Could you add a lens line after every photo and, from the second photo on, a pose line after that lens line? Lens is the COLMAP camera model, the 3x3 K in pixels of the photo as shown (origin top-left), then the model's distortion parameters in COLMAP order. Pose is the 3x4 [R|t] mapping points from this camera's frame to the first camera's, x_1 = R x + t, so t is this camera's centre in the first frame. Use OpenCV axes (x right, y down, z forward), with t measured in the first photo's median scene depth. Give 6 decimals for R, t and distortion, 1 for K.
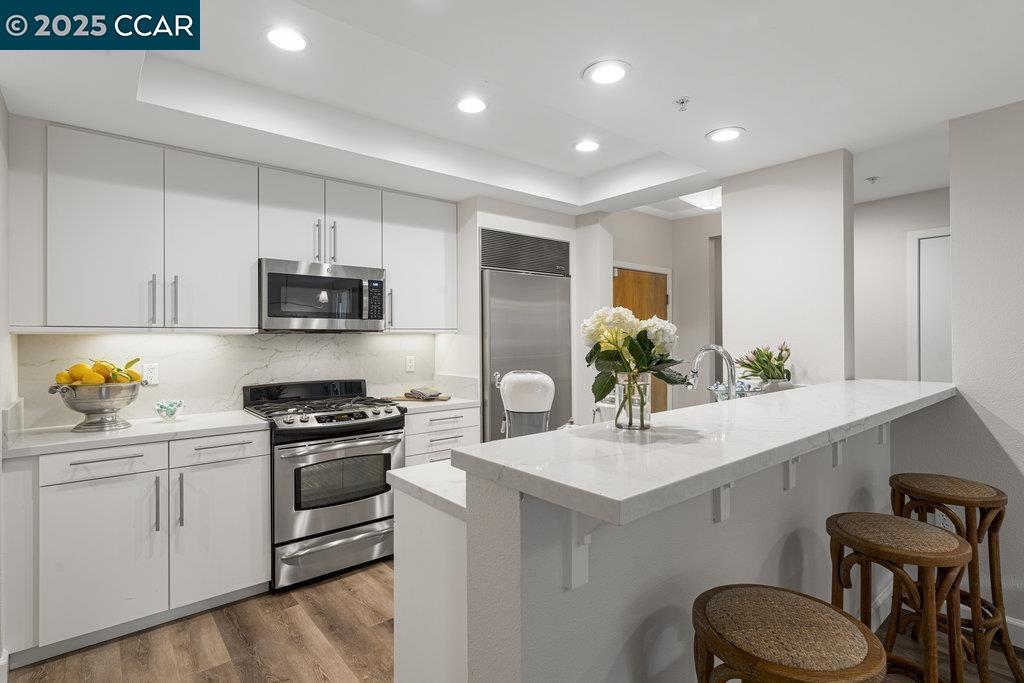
lens RADIAL K [[505.1, 0, 508.7], [0, 505.1, 334.3], [0, 0, 1]] dist [-0.000865, 0.000213]
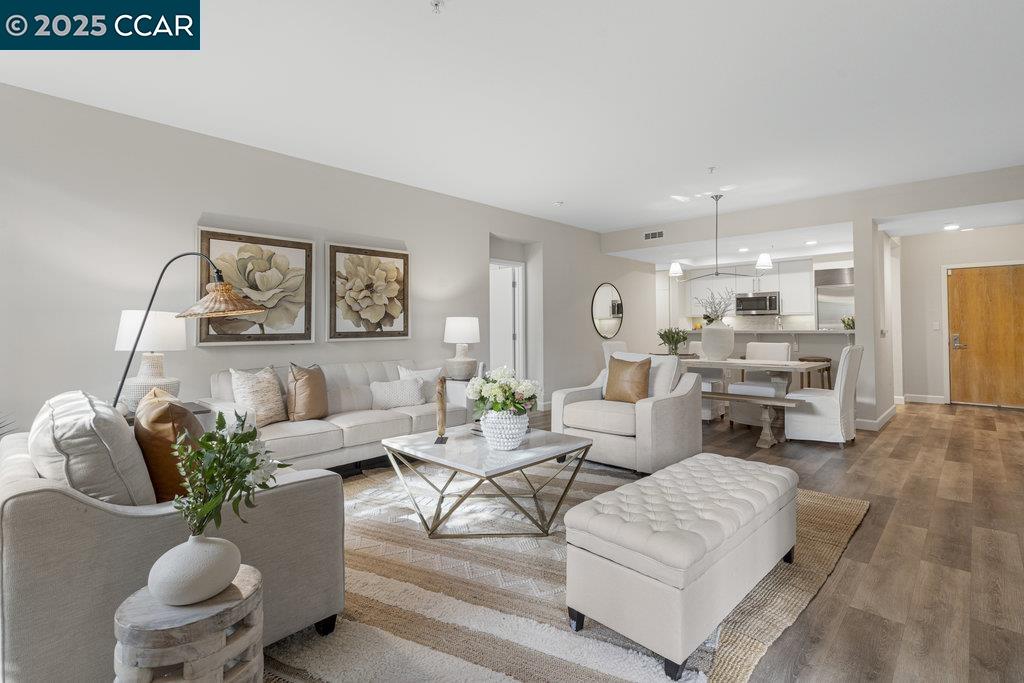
lens RADIAL K [[484.8, 0, 504.3], [0, 484.8, 315.7], [0, 0, 1]] dist [-0.001236, -0.000028]
pose [[0.090470, -0.020567, -0.995687, 2.807232], [0.009215, 0.999761, -0.019814, 0.052293], [0.995857, -0.007383, 0.090638, -0.904871]]
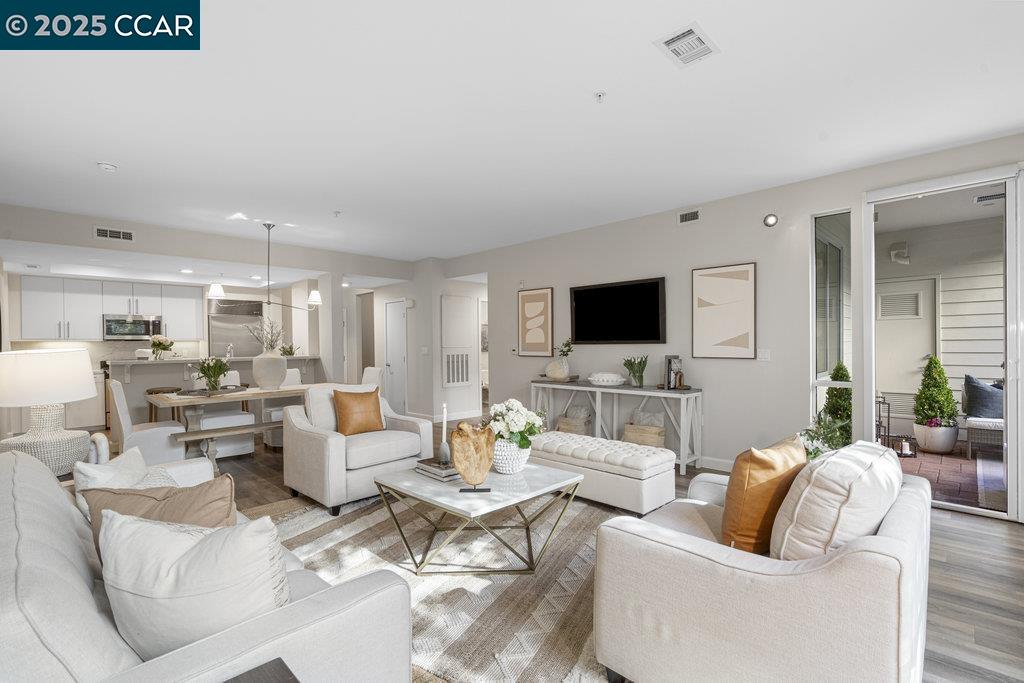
lens RADIAL K [[471.2, 0, 513.6], [0, 471.2, 340.4], [0, 0, 1]] dist [-0.000590, 0.001071]
pose [[0.995932, -0.004554, 0.089992, 1.655734], [0.004595, 0.999989, -0.000245, 0.006521], [-0.089990, 0.000658, 0.995942, -1.947135]]
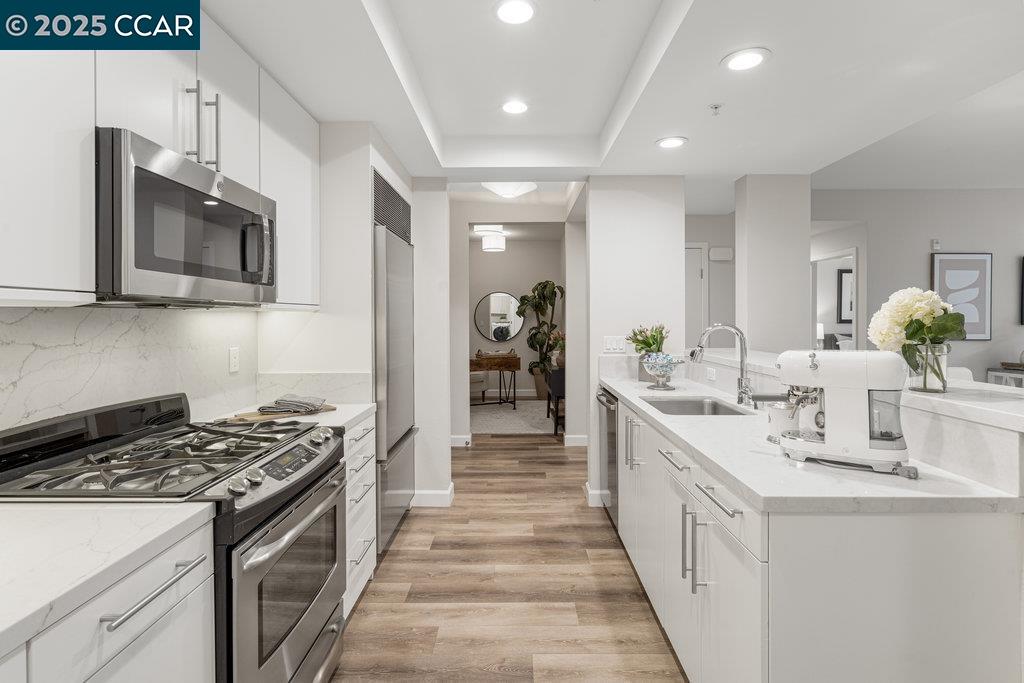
lens RADIAL K [[497.6, 0, 512.6], [0, 497.6, 318.7], [0, 0, 1]] dist [-0.000850, 0.000118]
pose [[0.639599, 0.000838, 0.768709, -0.639822], [-0.004327, 0.999987, 0.002510, 0.007585], [-0.768697, -0.004932, 0.639594, 0.508394]]
